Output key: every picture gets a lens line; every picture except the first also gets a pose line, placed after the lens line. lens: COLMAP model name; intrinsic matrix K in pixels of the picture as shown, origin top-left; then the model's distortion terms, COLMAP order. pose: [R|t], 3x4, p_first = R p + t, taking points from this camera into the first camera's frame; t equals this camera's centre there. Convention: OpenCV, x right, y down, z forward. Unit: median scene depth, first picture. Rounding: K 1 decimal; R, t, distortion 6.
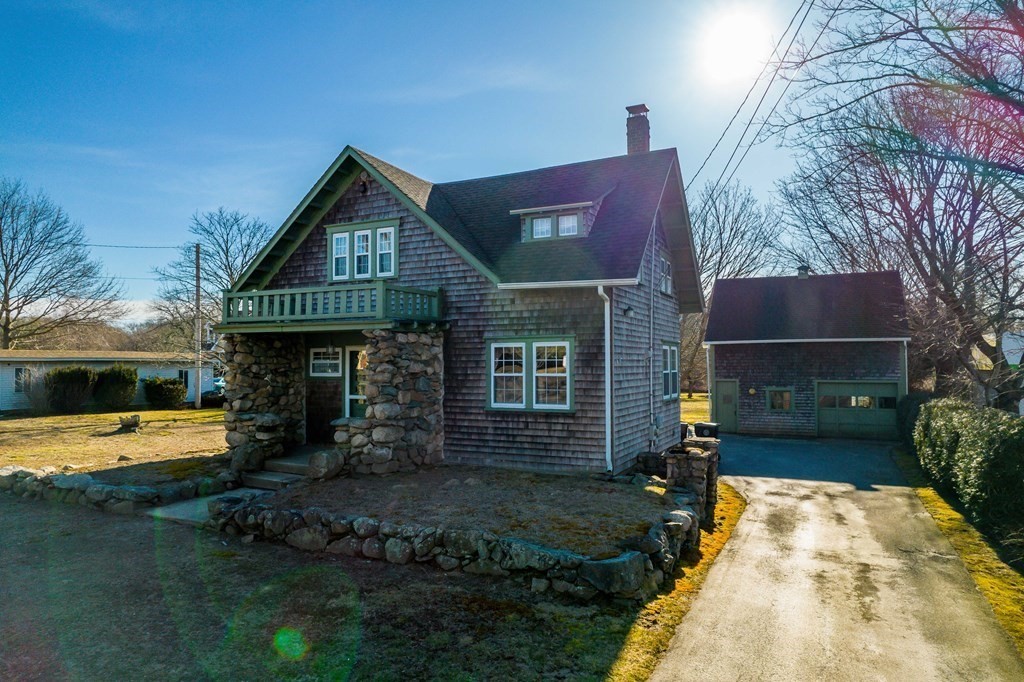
lens RADIAL K [[660.0, 0, 510.5], [0, 660.0, 342.8], [0, 0, 1]] dist [-0.068302, 0.051375]
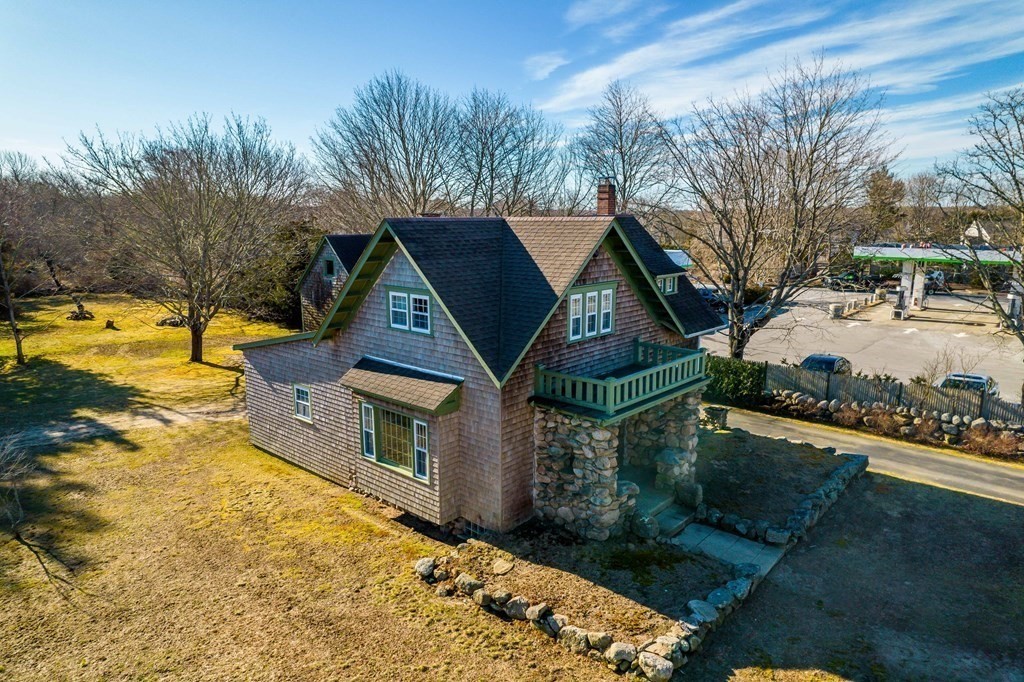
lens RADIAL K [[660.4, 0, 512.0], [0, 660.4, 341.0], [0, 0, 1]] dist [-0.058521, 0.003481]
pose [[0.271424, -0.182770, 0.944947, -1.467448], [-0.028556, 0.979842, 0.197722, -0.342847], [-0.962036, -0.080650, 0.260733, 0.954172]]
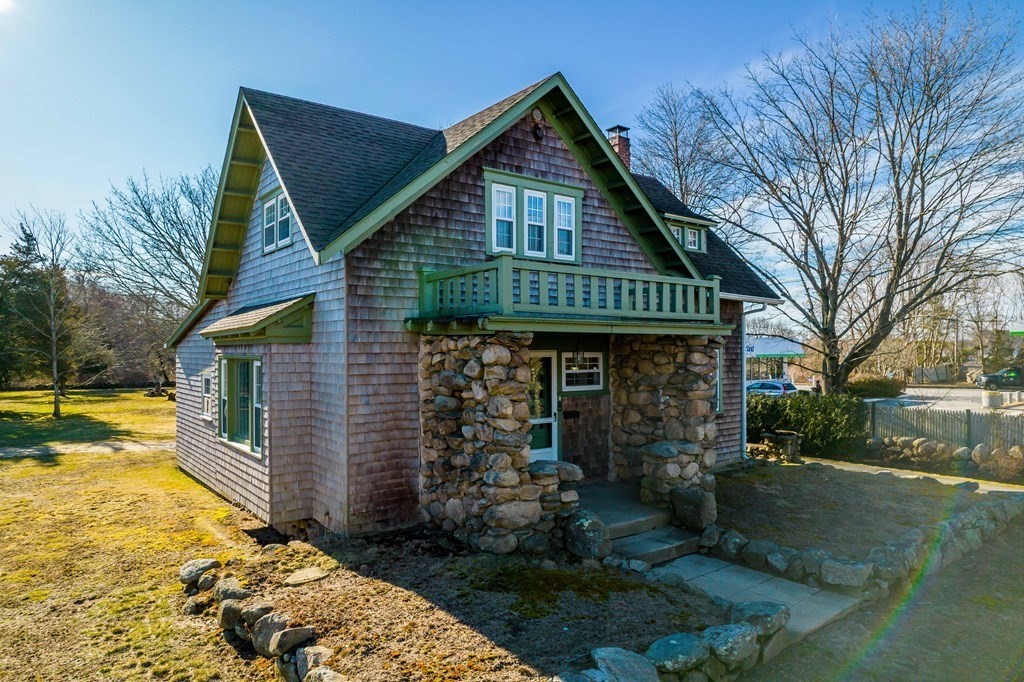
lens RADIAL K [[660.0, 0, 510.5], [0, 660.0, 342.8], [0, 0, 1]] dist [-0.068302, 0.051375]
pose [[0.447479, 0.008615, 0.894253, -1.003299], [-0.025631, 0.999666, 0.003195, -0.006350], [-0.893927, -0.024350, 0.447551, 0.792718]]
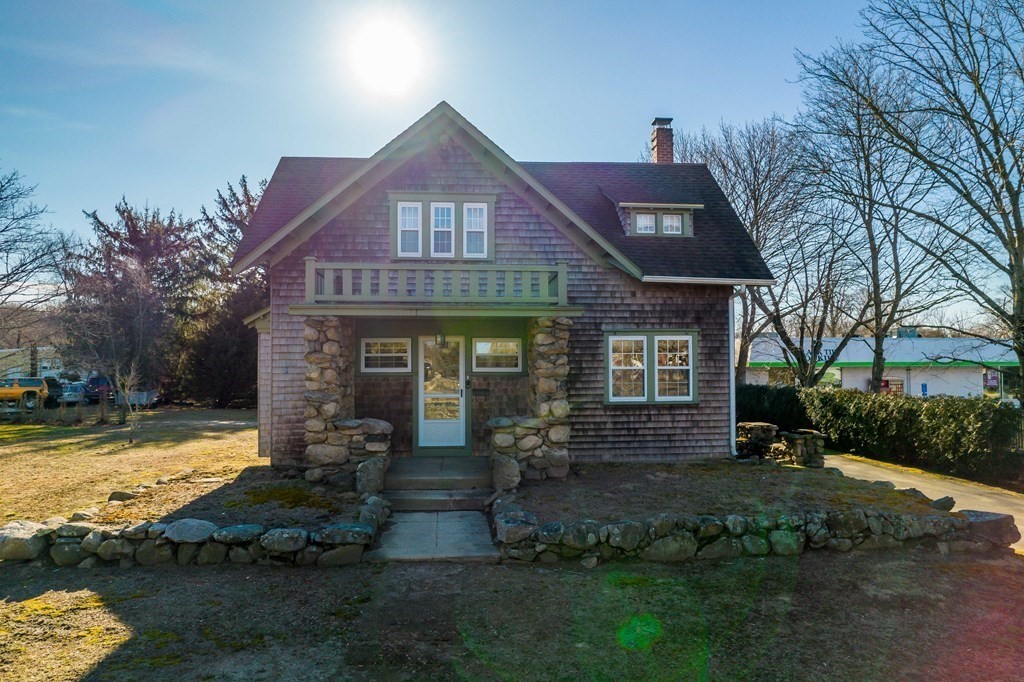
lens RADIAL K [[660.0, 0, 510.5], [0, 660.0, 342.8], [0, 0, 1]] dist [-0.068302, 0.051375]
pose [[0.859399, 0.017083, 0.511020, -0.666676], [-0.015517, 0.999853, -0.007328, 0.020723], [-0.511070, -0.001631, 0.859537, 0.241801]]
